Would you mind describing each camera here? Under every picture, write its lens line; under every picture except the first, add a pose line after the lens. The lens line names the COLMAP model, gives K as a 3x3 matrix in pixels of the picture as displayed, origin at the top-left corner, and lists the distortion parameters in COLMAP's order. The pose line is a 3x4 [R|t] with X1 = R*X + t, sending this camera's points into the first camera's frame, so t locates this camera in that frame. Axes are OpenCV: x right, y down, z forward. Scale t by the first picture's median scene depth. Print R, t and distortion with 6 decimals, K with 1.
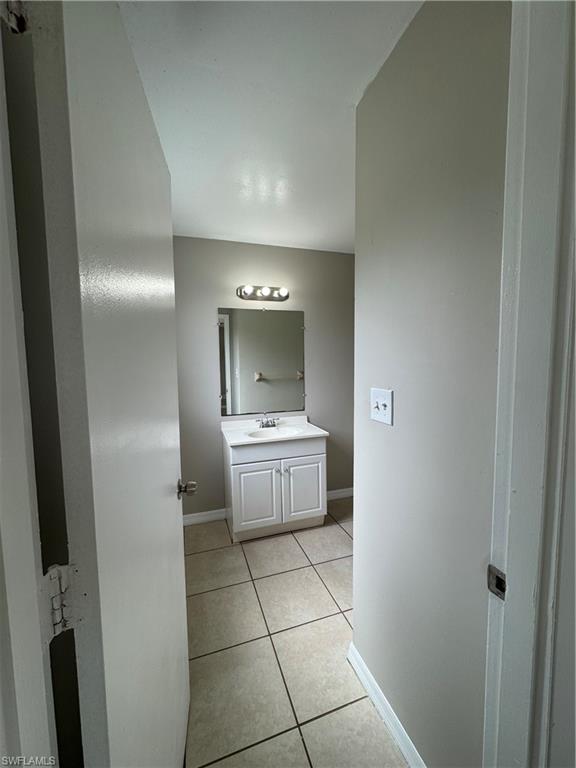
lens RADIAL K [[306.1, 0, 289.4], [0, 306.1, 384.5], [0, 0, 1]] dist [-0.003860, 0.000805]
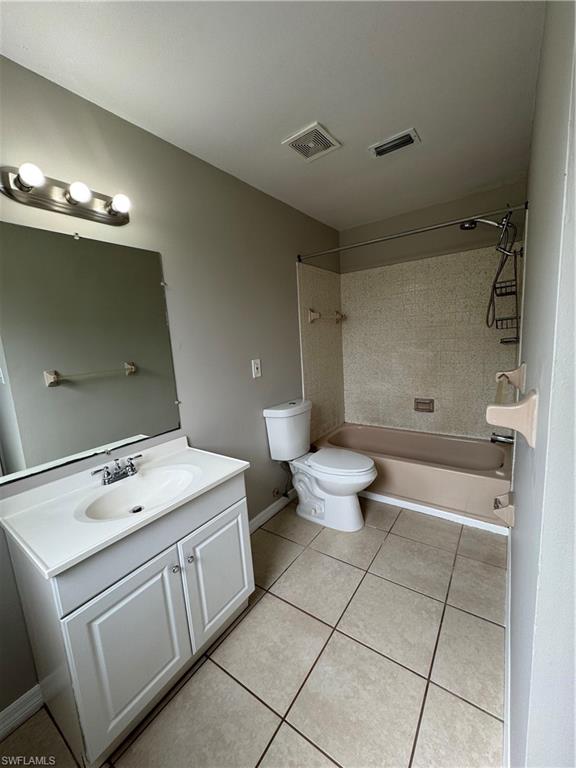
lens RADIAL K [[306.1, 0, 288.6], [0, 306.1, 384.4], [0, 0, 1]] dist [-0.003860, 0.000805]
pose [[0.806960, -0.124277, 0.577382, -0.120552], [0.094382, 0.992182, 0.081649, -0.029310], [-0.583016, -0.011393, 0.812381, 0.440242]]
